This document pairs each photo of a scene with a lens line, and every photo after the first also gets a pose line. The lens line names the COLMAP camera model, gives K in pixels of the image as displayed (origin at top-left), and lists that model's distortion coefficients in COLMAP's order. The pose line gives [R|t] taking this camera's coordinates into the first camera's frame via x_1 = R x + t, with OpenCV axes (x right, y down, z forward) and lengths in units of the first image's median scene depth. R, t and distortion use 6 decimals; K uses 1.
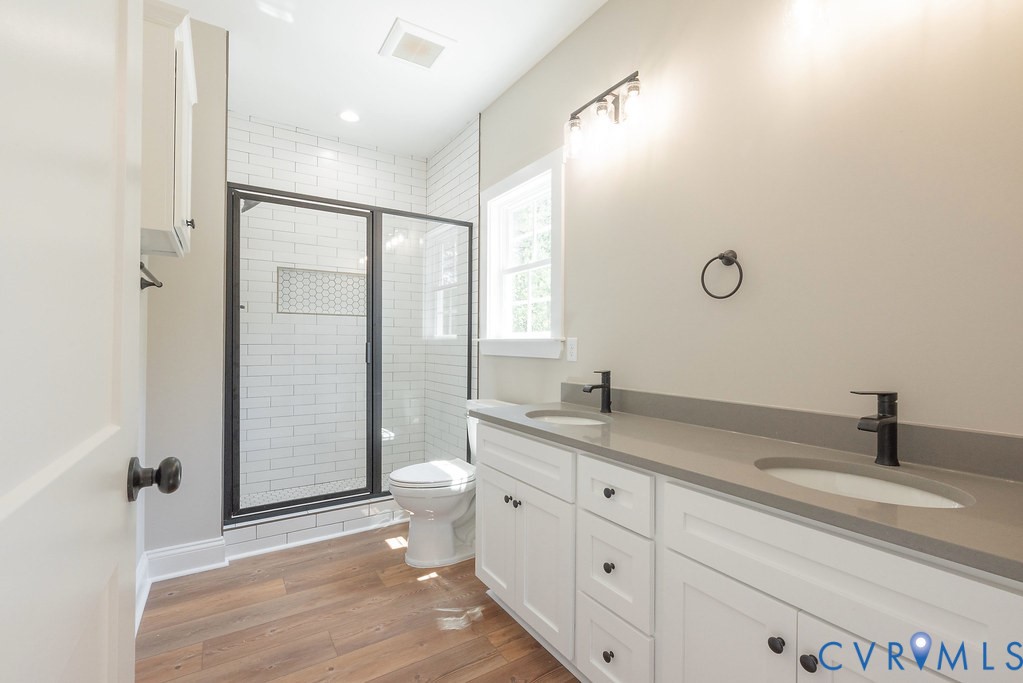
lens RADIAL K [[463.1, 0, 510.4], [0, 463.1, 340.8], [0, 0, 1]] dist [0.000187, 0.000000]
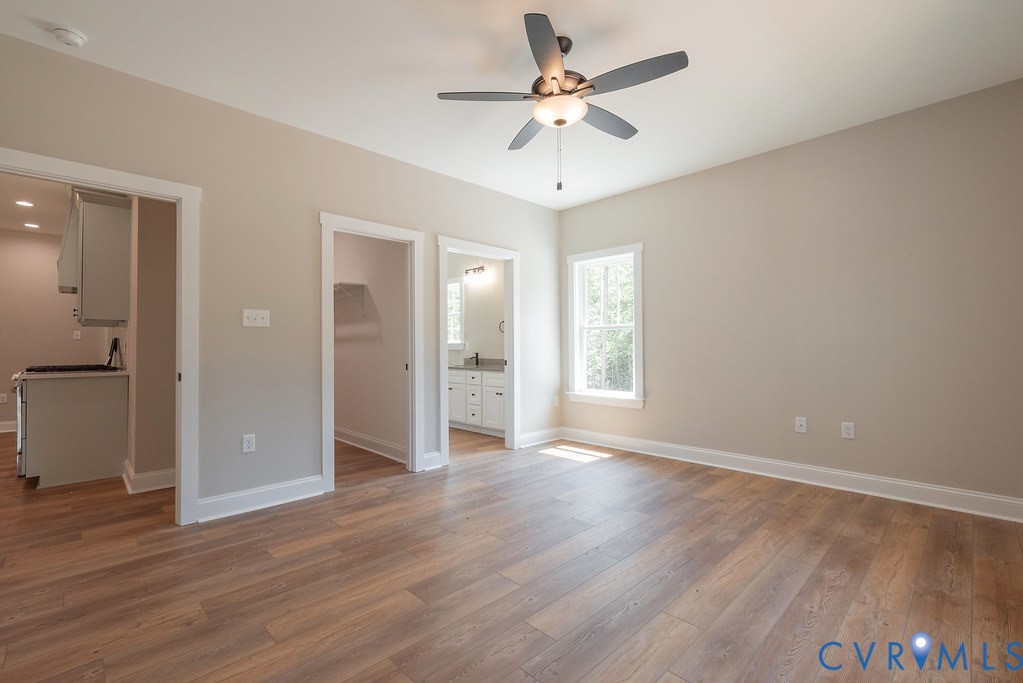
lens RADIAL K [[438.3, 0, 511.5], [0, 438.3, 341.5], [0, 0, 1]] dist [-0.000364, -0.000068]
pose [[0.979653, -0.004648, 0.200645, -0.167945], [0.006271, 0.999953, -0.007453, 0.009567], [-0.200601, 0.008560, 0.979636, -2.009535]]
